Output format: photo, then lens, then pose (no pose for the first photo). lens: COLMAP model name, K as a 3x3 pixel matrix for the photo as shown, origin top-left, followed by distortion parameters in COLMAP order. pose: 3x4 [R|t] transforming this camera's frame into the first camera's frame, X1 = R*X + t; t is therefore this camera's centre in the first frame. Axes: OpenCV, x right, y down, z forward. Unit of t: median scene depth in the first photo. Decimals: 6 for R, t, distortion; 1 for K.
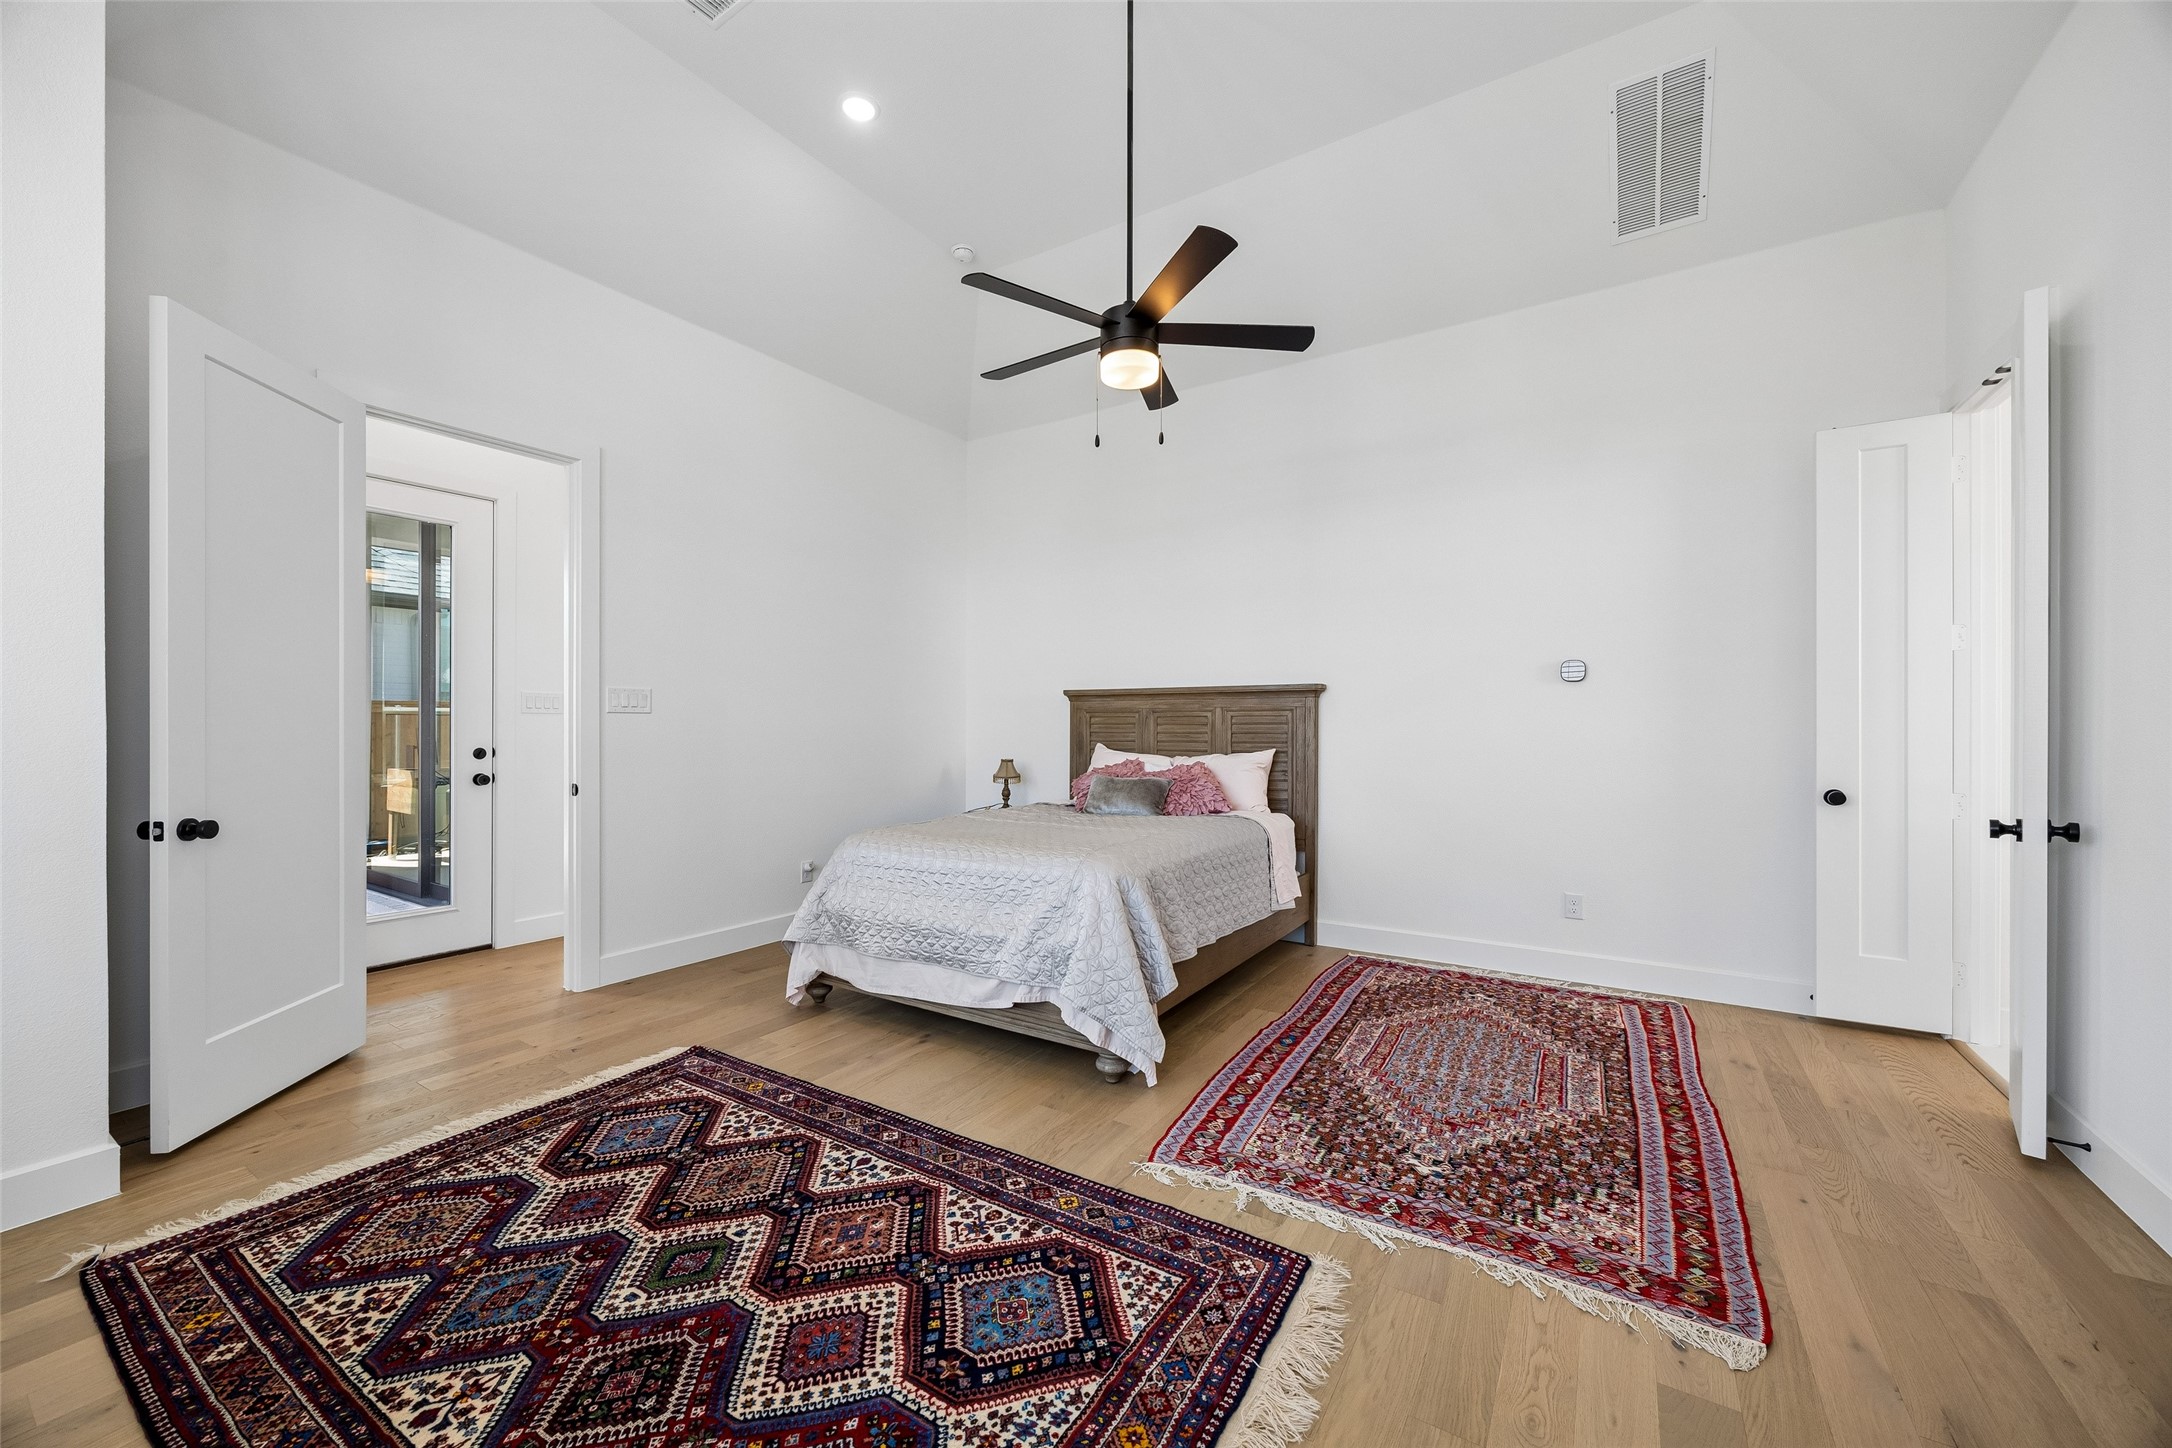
lens RADIAL K [[822.8, 0, 1085.5], [0, 822.8, 728.9], [0, 0, 1]] dist [-0.000517, -0.000726]
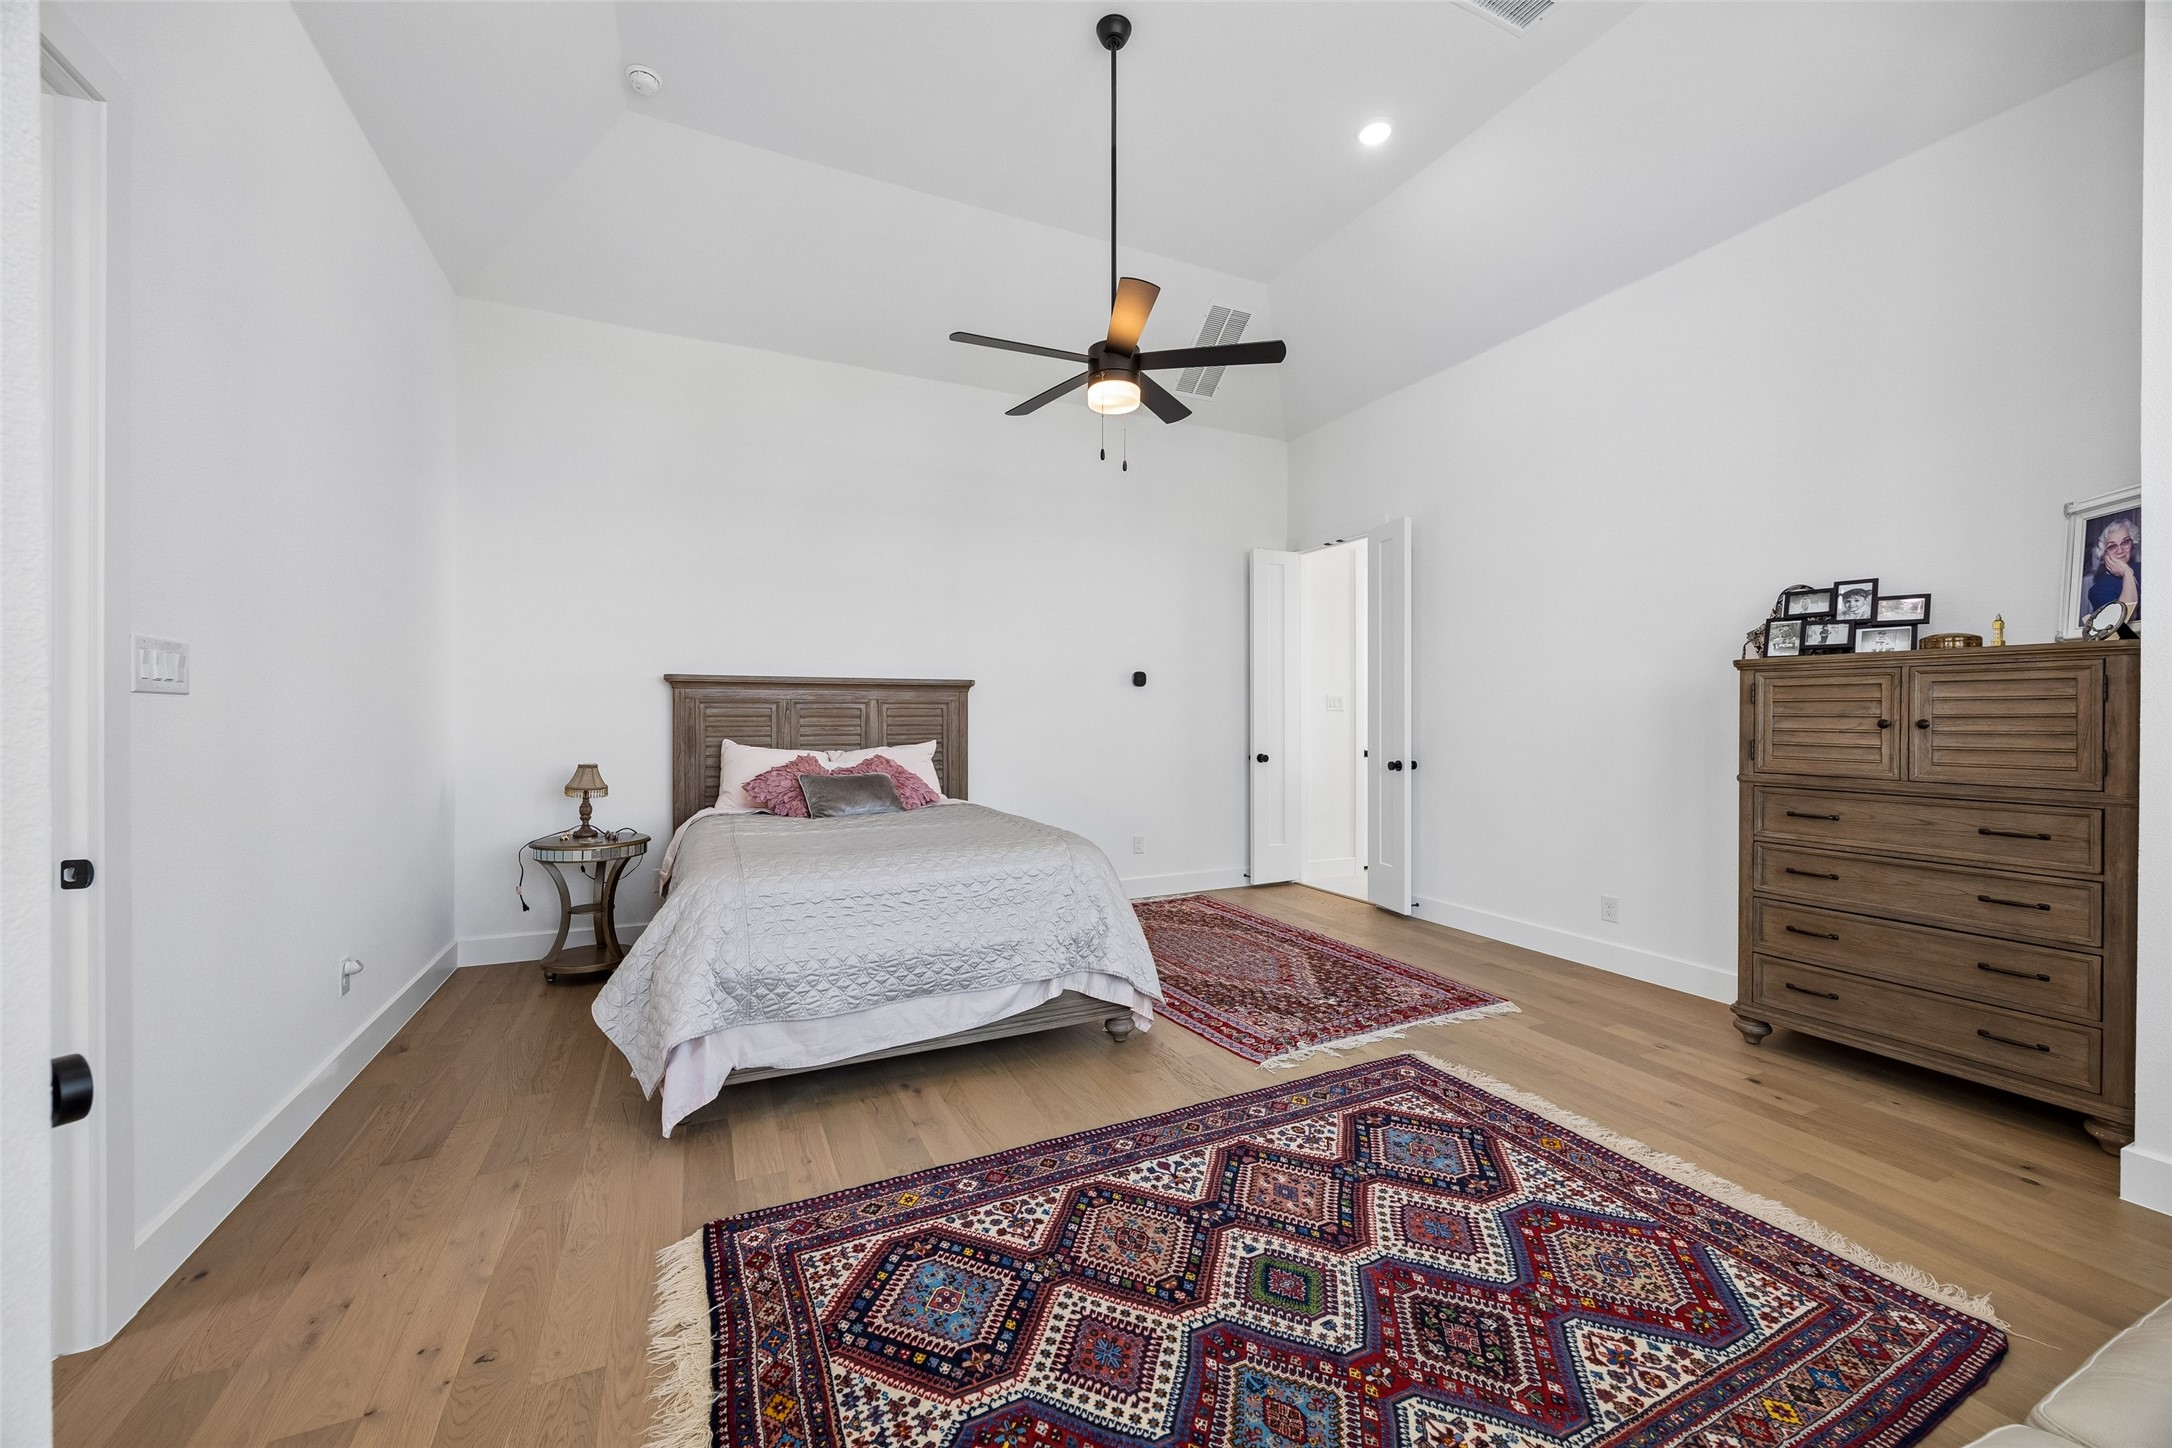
lens RADIAL K [[822.8, 0, 1079.1], [0, 822.8, 717.2], [0, 0, 1]] dist [-0.000517, -0.000726]
pose [[0.535660, -0.001330, 0.844433, -1.122767], [0.005255, 0.999985, -0.001758, -0.003954], [-0.844418, 0.005379, 0.535658, 0.548563]]
